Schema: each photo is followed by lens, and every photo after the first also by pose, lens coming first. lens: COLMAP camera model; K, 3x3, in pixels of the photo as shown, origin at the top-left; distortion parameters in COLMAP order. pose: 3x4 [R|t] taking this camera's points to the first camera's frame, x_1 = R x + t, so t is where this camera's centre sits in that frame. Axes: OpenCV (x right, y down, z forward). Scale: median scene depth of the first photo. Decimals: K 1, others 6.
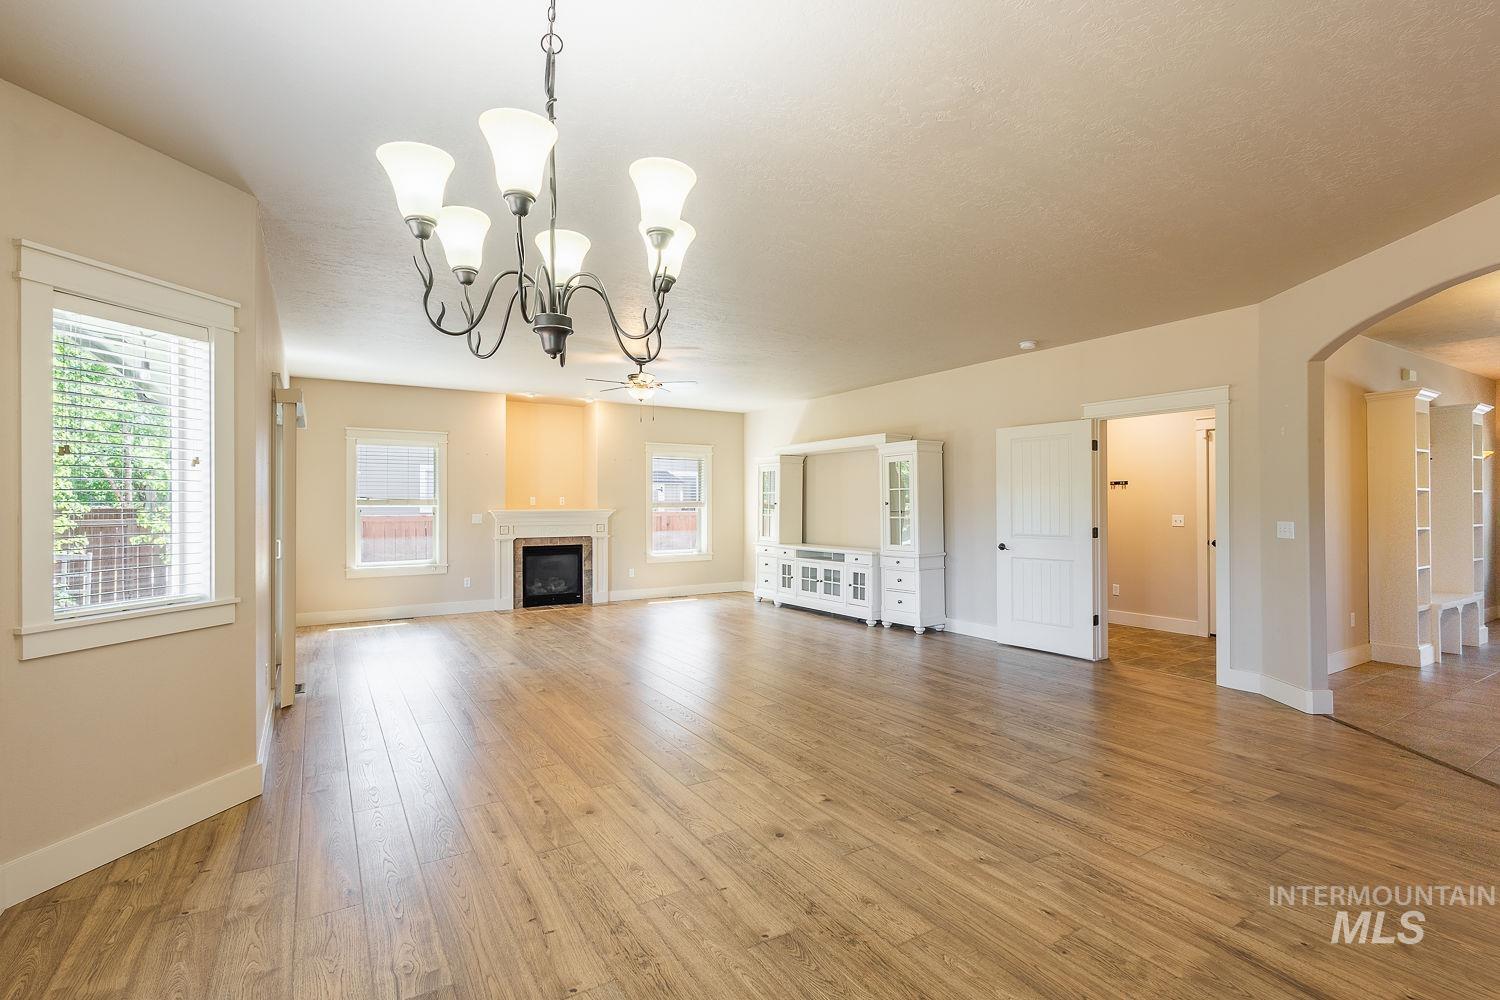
lens RADIAL K [[690.1, 0, 752.0], [0, 690.1, 504.3], [0, 0, 1]] dist [0.011257, -0.003775]
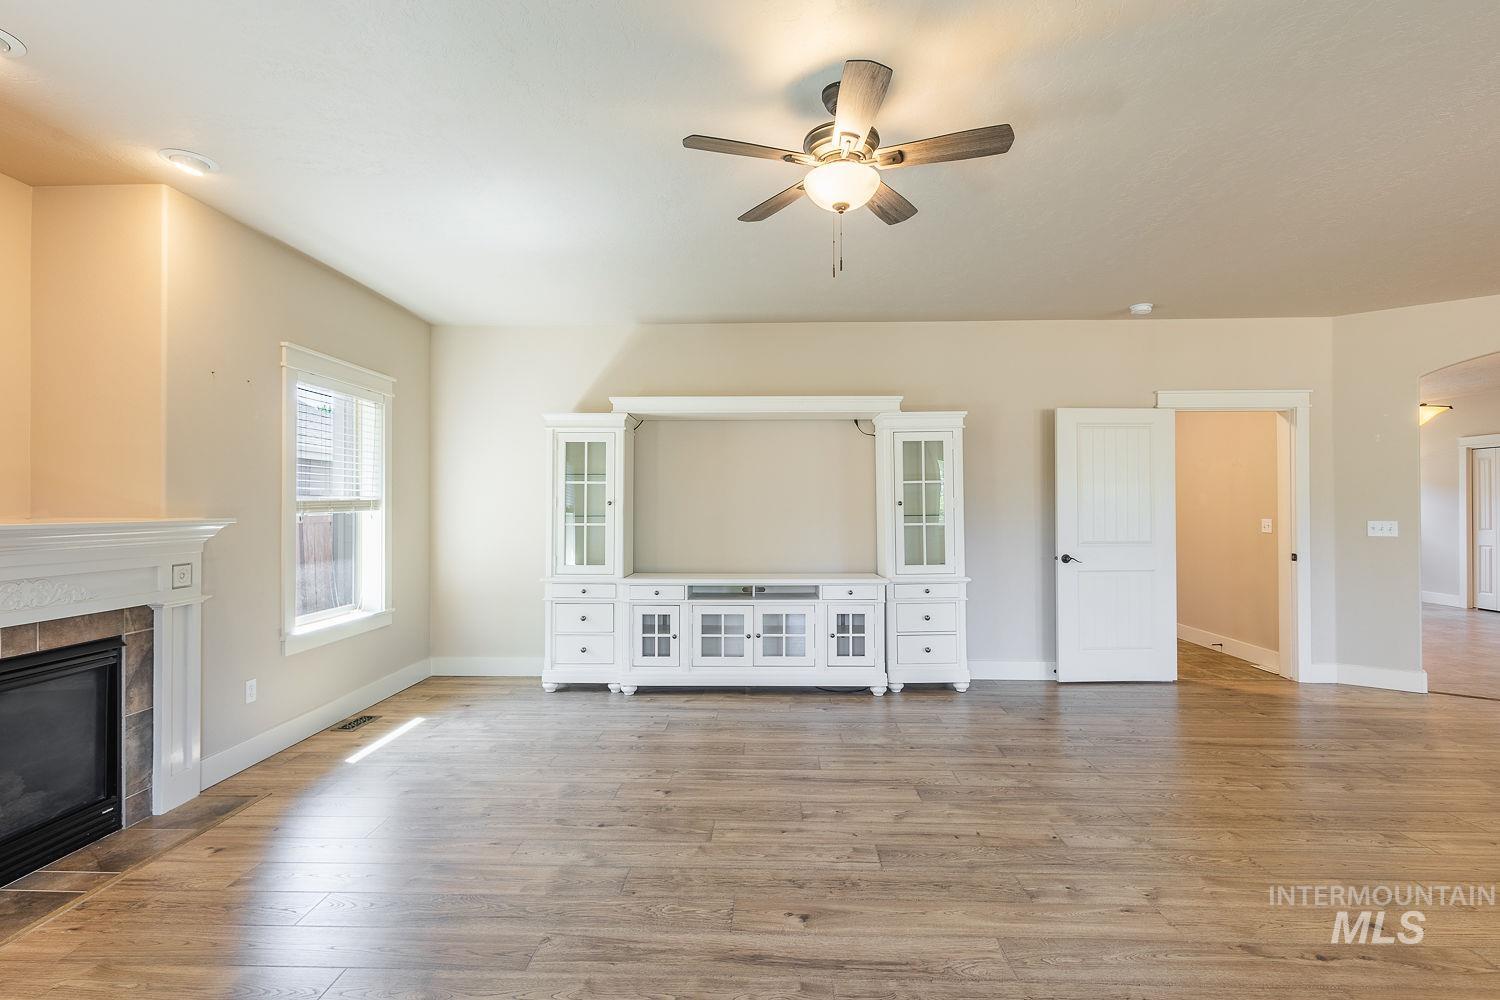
lens RADIAL K [[690.1, 0, 752.8], [0, 690.1, 499.8], [0, 0, 1]] dist [0.011257, -0.003775]
pose [[0.559726, 0.008976, 0.828629, -0.366860], [-0.000803, 0.999947, -0.010290, 0.002004], [-0.828678, 0.005094, 0.559703, 0.640008]]
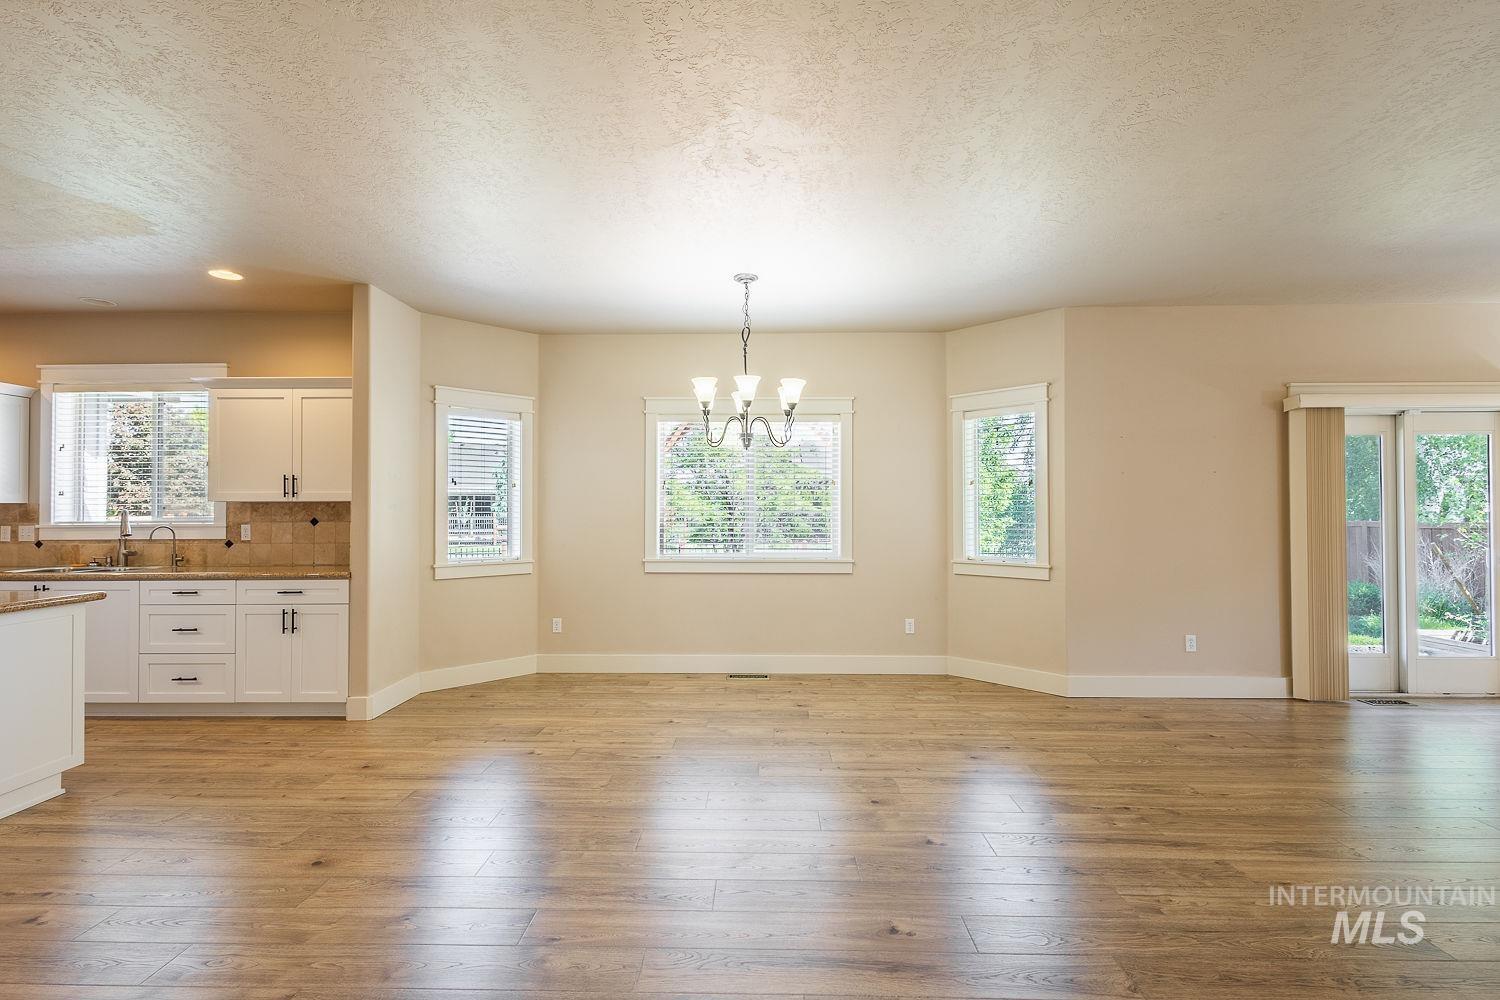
lens RADIAL K [[690.1, 0, 747.4], [0, 690.1, 499.4], [0, 0, 1]] dist [0.011257, -0.003775]
pose [[-0.556571, -0.008326, -0.830758, 0.346311], [0.003830, 0.999913, -0.012587, -0.000162], [0.830791, -0.010188, -0.556491, 0.461841]]
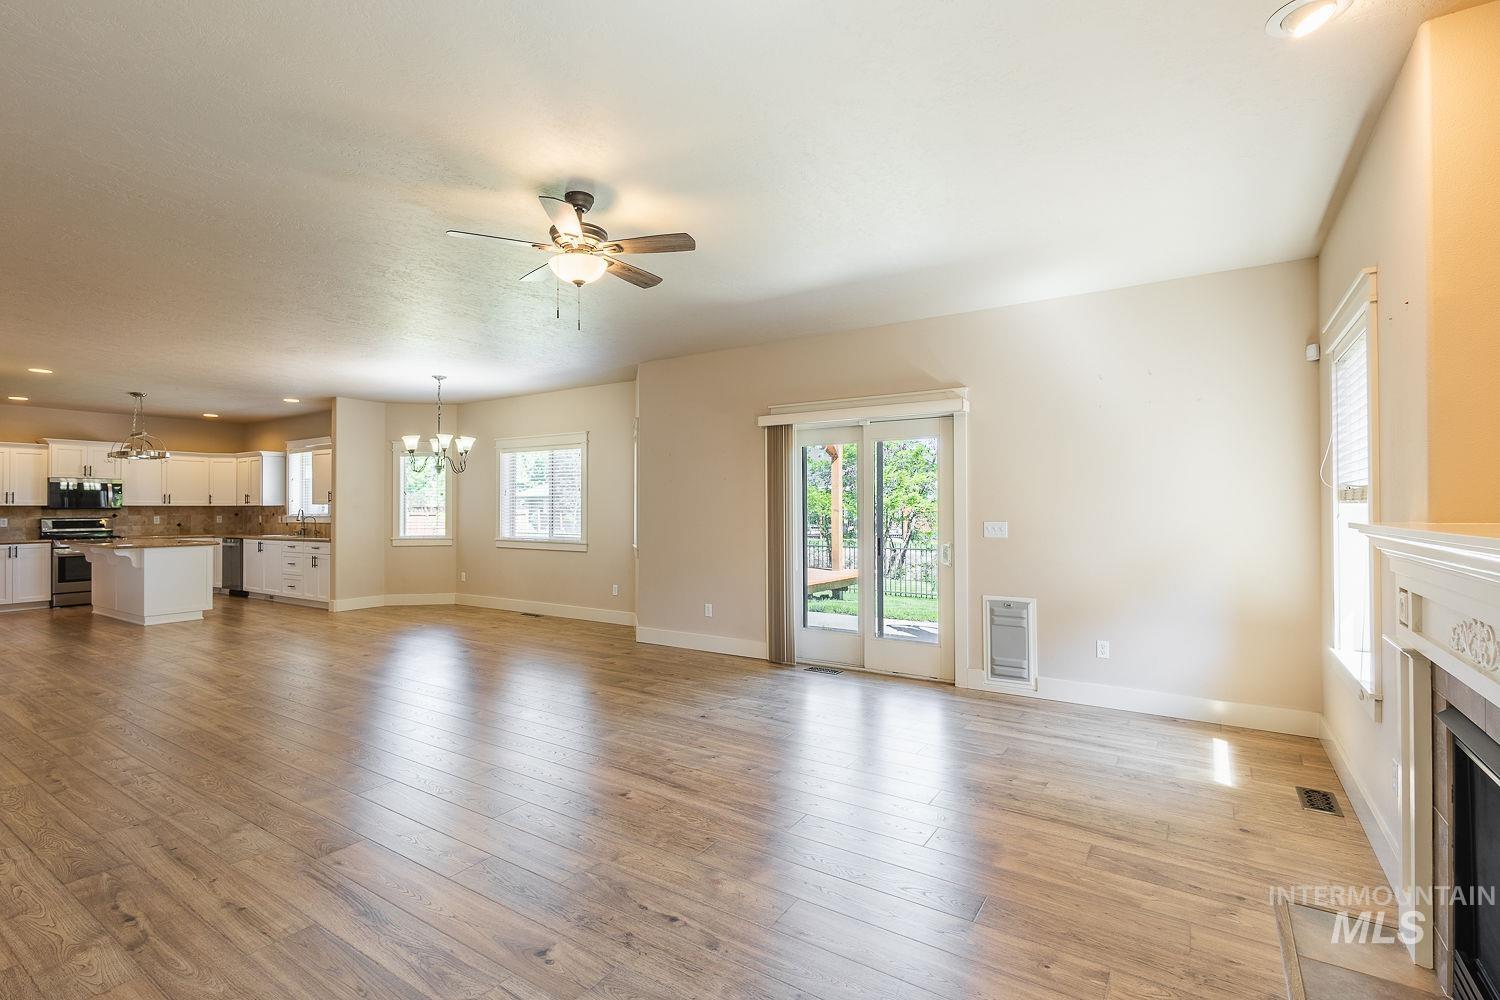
lens RADIAL K [[690.1, 0, 747.8], [0, 690.1, 495.6], [0, 0, 1]] dist [0.011257, -0.003775]
pose [[-0.913432, -0.001937, -0.406987, -0.056203], [0.005603, 0.999834, -0.017334, 0.002178], [0.406953, -0.018114, -0.913269, 1.127834]]
